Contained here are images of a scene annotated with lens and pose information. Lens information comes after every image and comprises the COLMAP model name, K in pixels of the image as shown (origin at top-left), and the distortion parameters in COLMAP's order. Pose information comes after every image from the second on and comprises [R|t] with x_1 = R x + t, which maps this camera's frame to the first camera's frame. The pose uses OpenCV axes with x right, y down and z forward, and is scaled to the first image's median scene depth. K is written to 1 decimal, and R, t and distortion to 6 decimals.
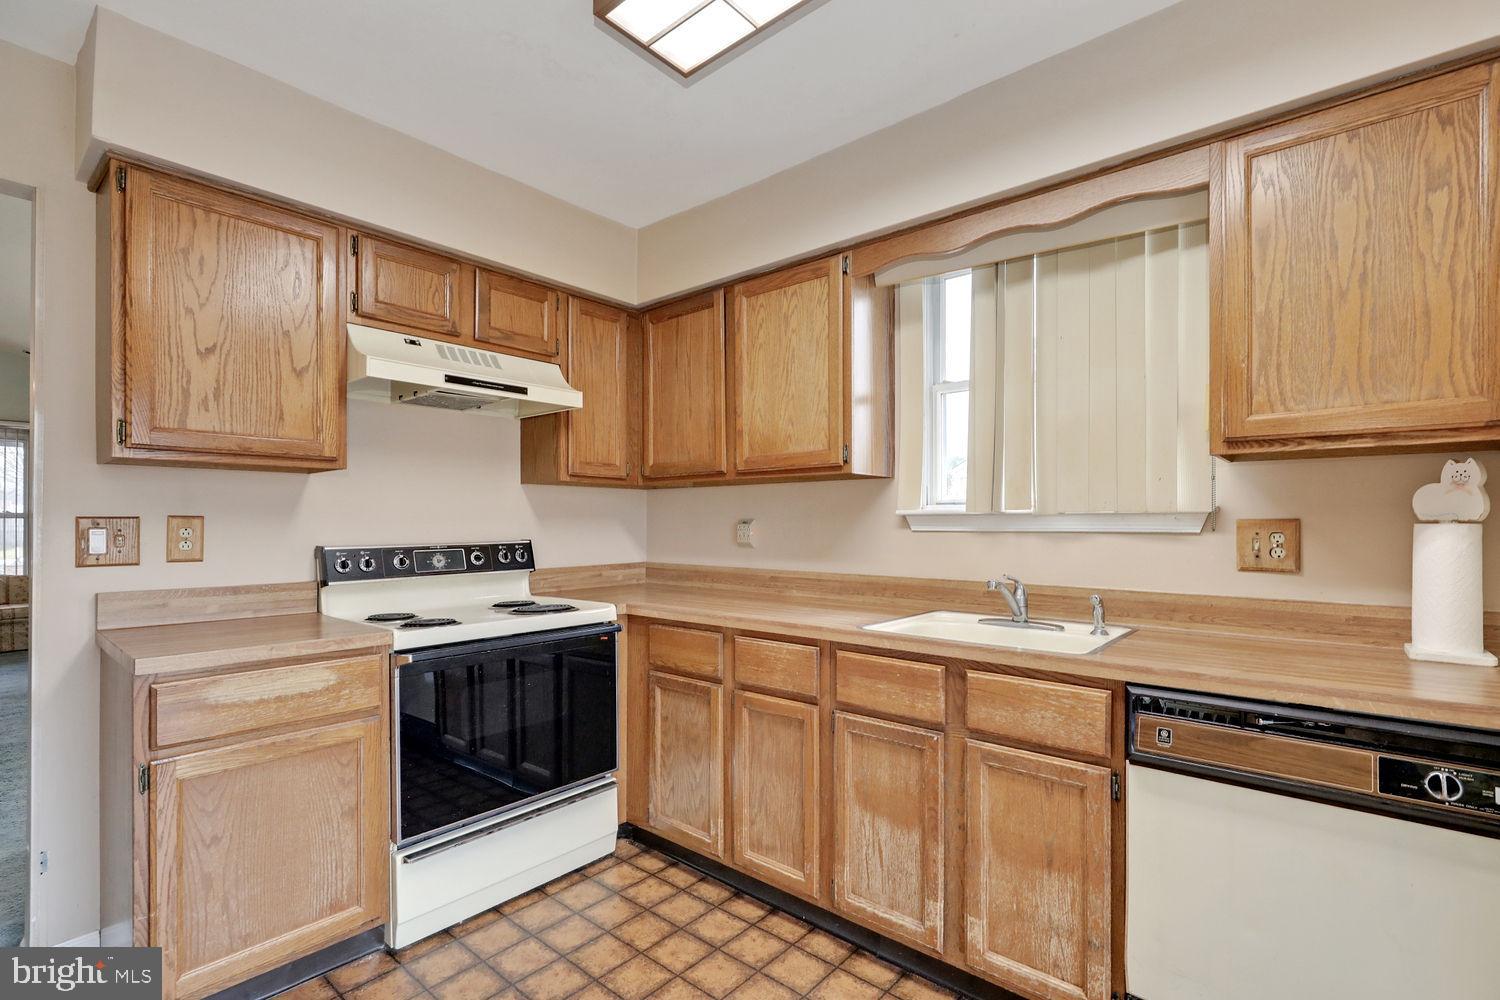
lens RADIAL K [[679.5, 0, 757.3], [0, 679.5, 525.4], [0, 0, 1]] dist [0.002127, -0.000225]
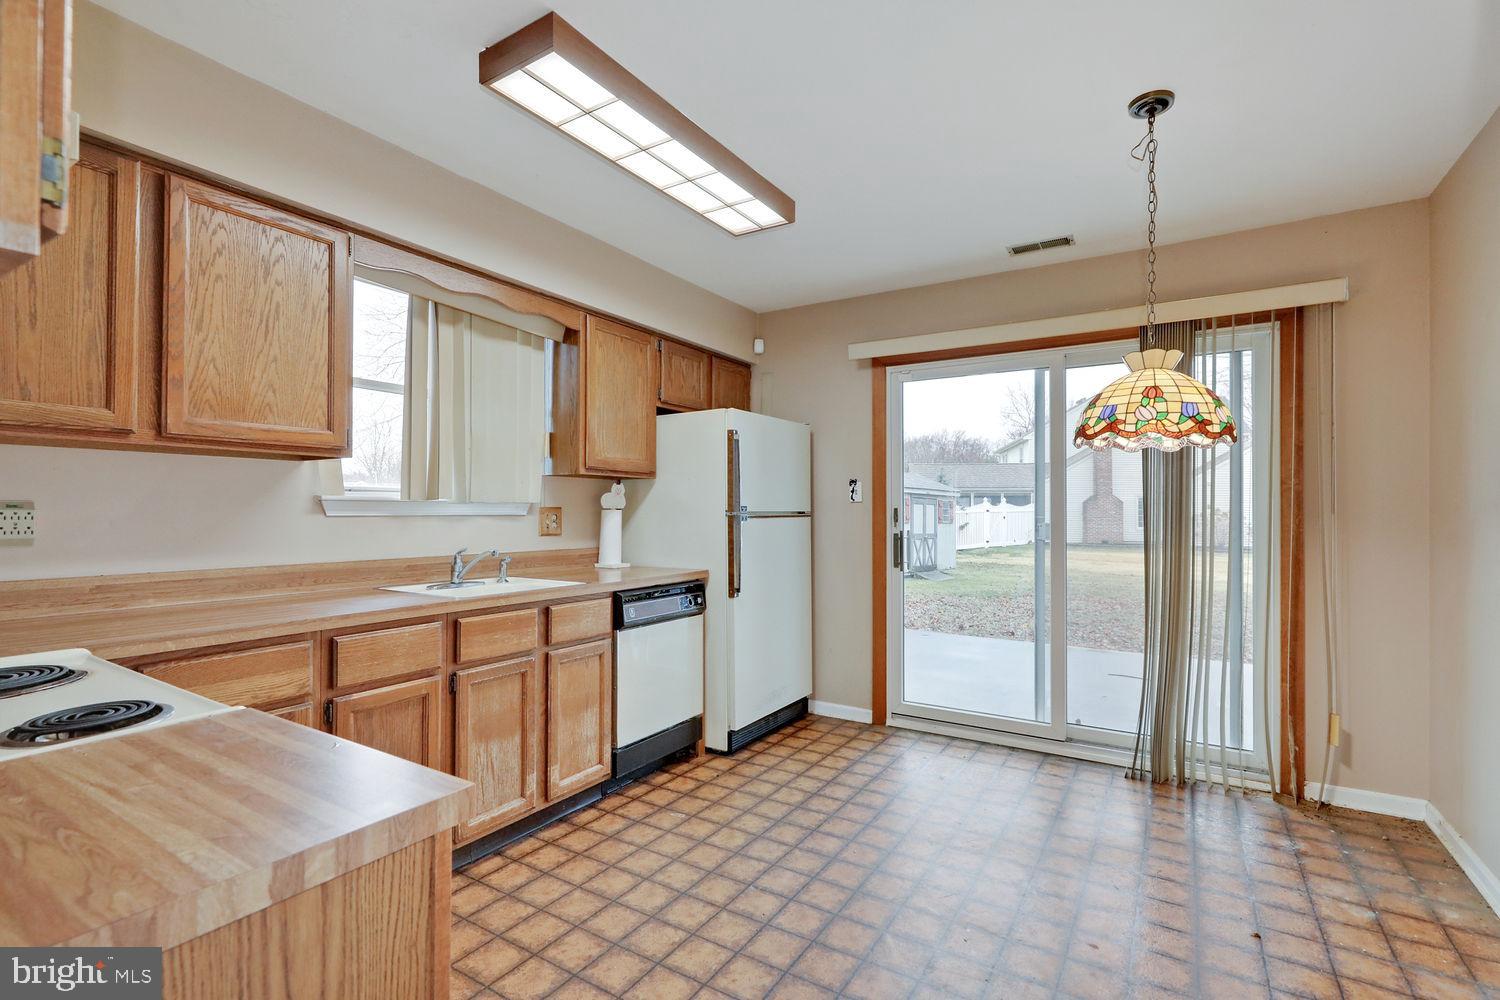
lens RADIAL K [[679.5, 0, 749.9], [0, 679.5, 506.3], [0, 0, 1]] dist [0.002127, -0.000225]
pose [[-0.127507, 0.004429, 0.991828, -1.084134], [-0.002099, 0.999987, -0.004735, -0.003492], [-0.991835, -0.002686, -0.127496, 0.649759]]
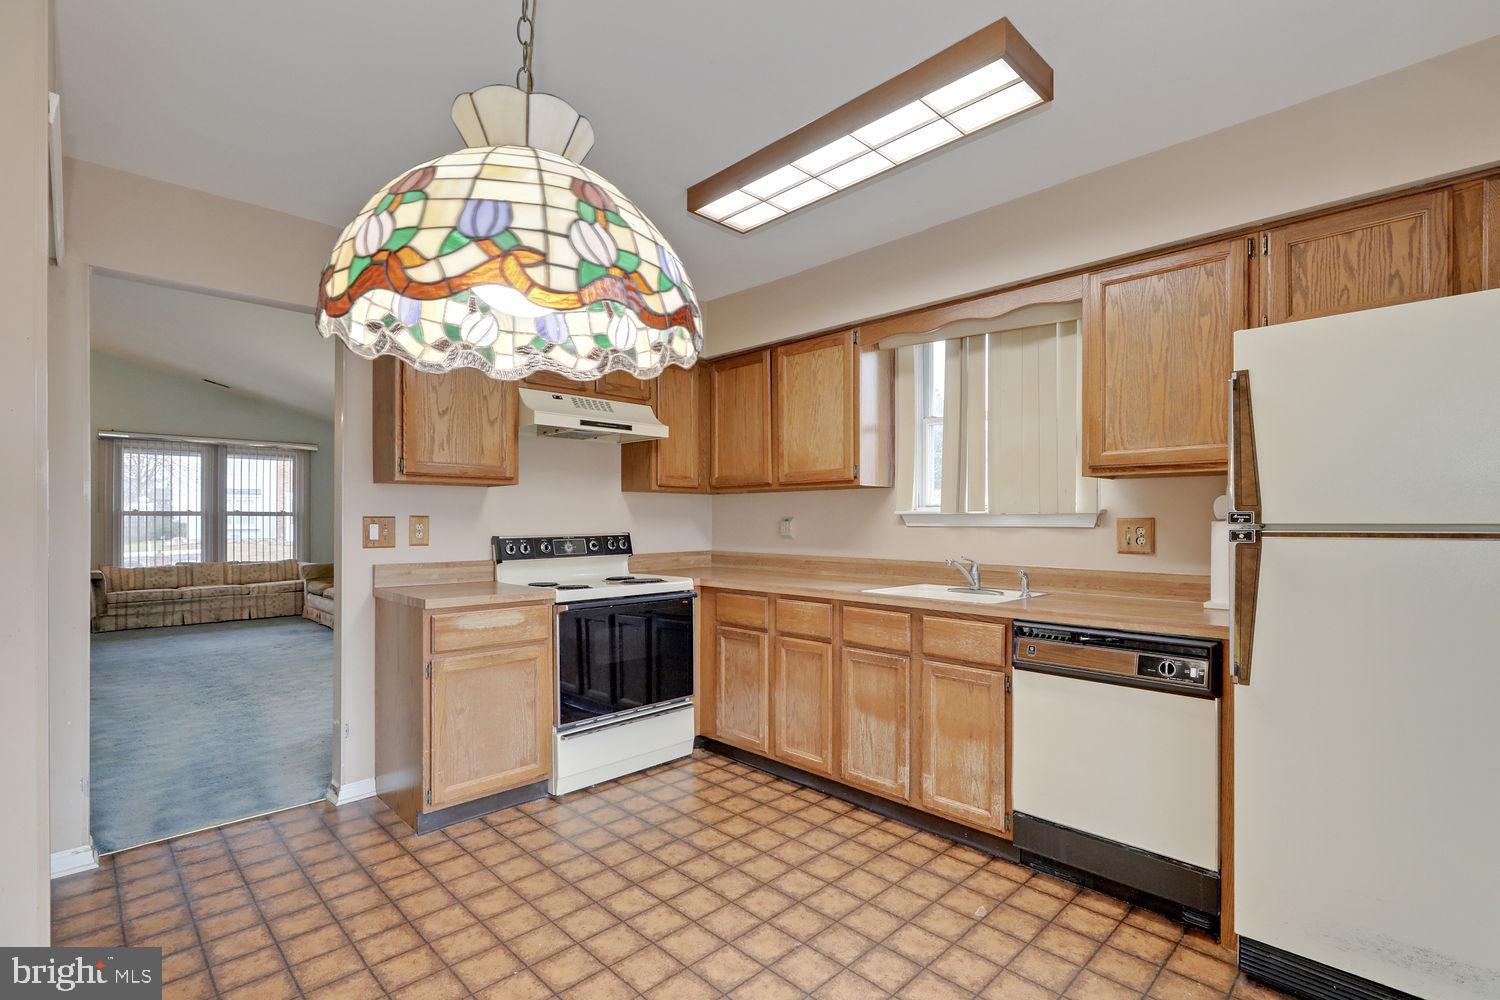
lens RADIAL K [[679.5, 0, 759.0], [0, 679.5, 519.5], [0, 0, 1]] dist [0.002127, -0.000225]
pose [[0.996949, 0.000174, -0.078060, 0.048291], [-0.000469, 0.999993, -0.003756, -0.000384], [0.078059, 0.003781, 0.996942, -0.499244]]
